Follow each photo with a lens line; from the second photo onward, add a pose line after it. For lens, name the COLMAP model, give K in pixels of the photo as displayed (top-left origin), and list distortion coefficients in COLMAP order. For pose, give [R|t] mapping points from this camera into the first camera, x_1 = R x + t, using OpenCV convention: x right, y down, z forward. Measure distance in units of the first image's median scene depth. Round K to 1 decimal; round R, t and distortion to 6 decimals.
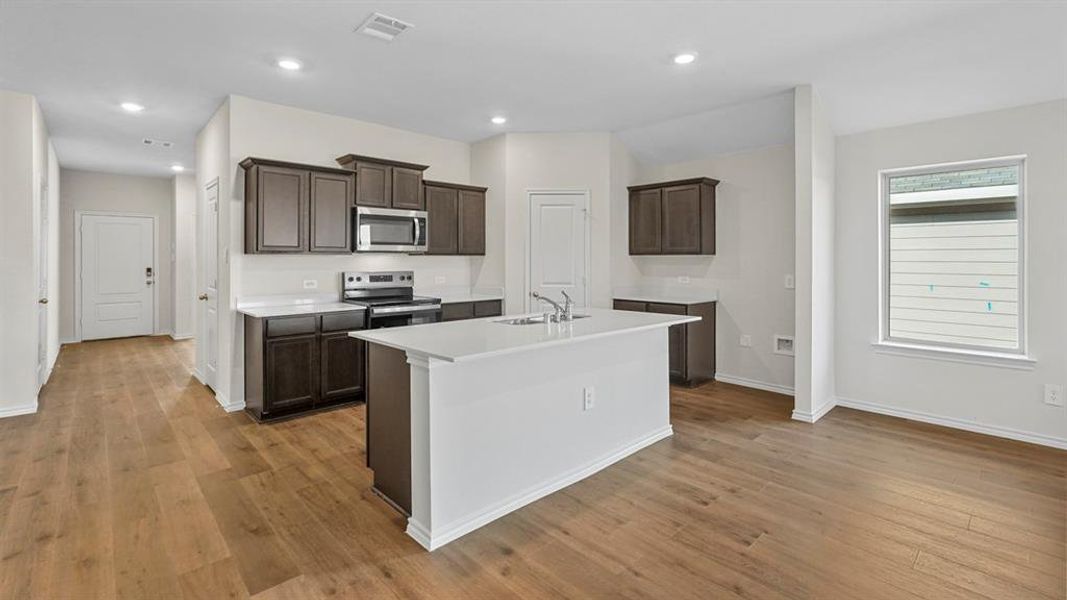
lens RADIAL K [[472.4, 0, 533.6], [0, 472.4, 260.3], [0, 0, 1]] dist [-0.000254, 0.000120]
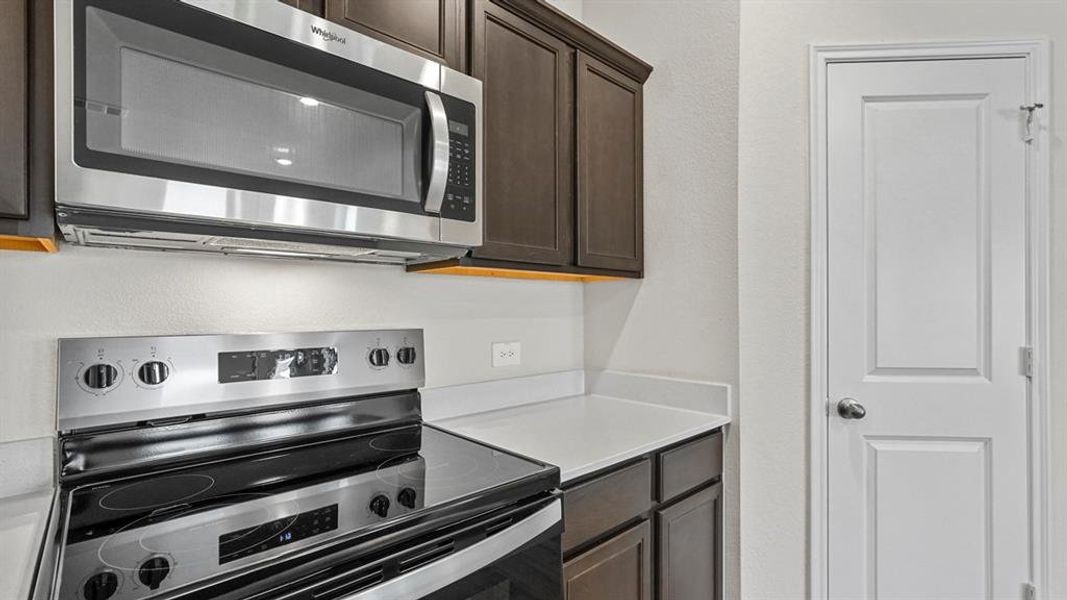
lens RADIAL K [[474.6, 0, 533.1], [0, 474.6, 290.9], [0, 0, 1]] dist [-0.002769, -0.000089]
pose [[0.999840, 0.008601, -0.015711, -0.201314], [-0.008598, 0.999963, 0.000213, 0.002513], [0.015713, -0.000078, 0.999877, 0.788513]]
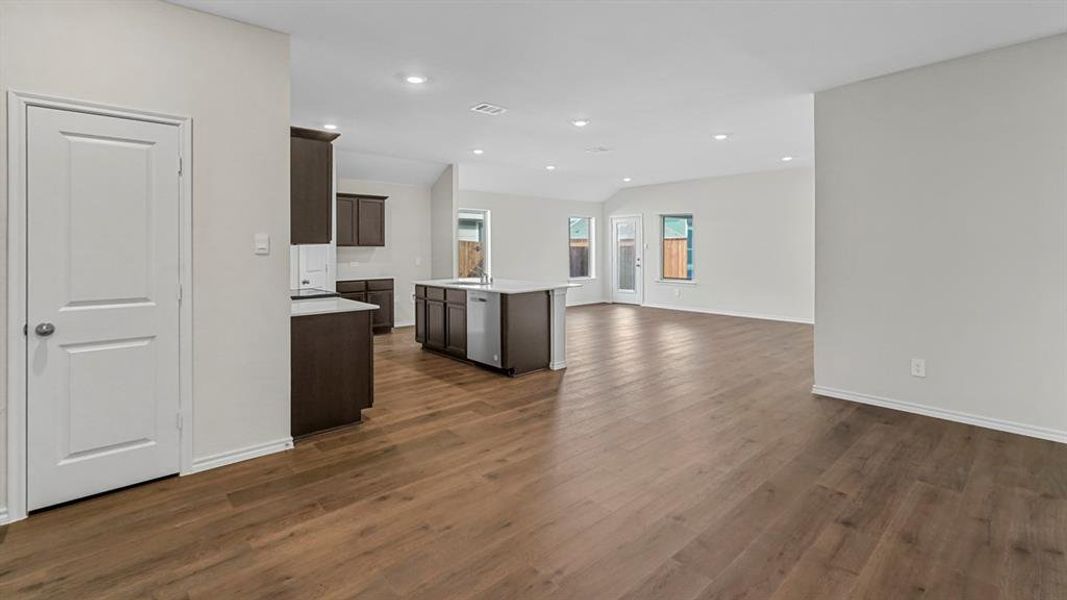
lens RADIAL K [[471.4, 0, 531.4], [0, 471.4, 246.4], [0, 0, 1]] dist [-0.005120, -0.000140]
pose [[0.025405, 0.003538, 0.999671, -1.190250], [0.004597, 0.999983, -0.003656, -0.004780], [-0.999667, 0.004689, 0.025388, 0.496303]]
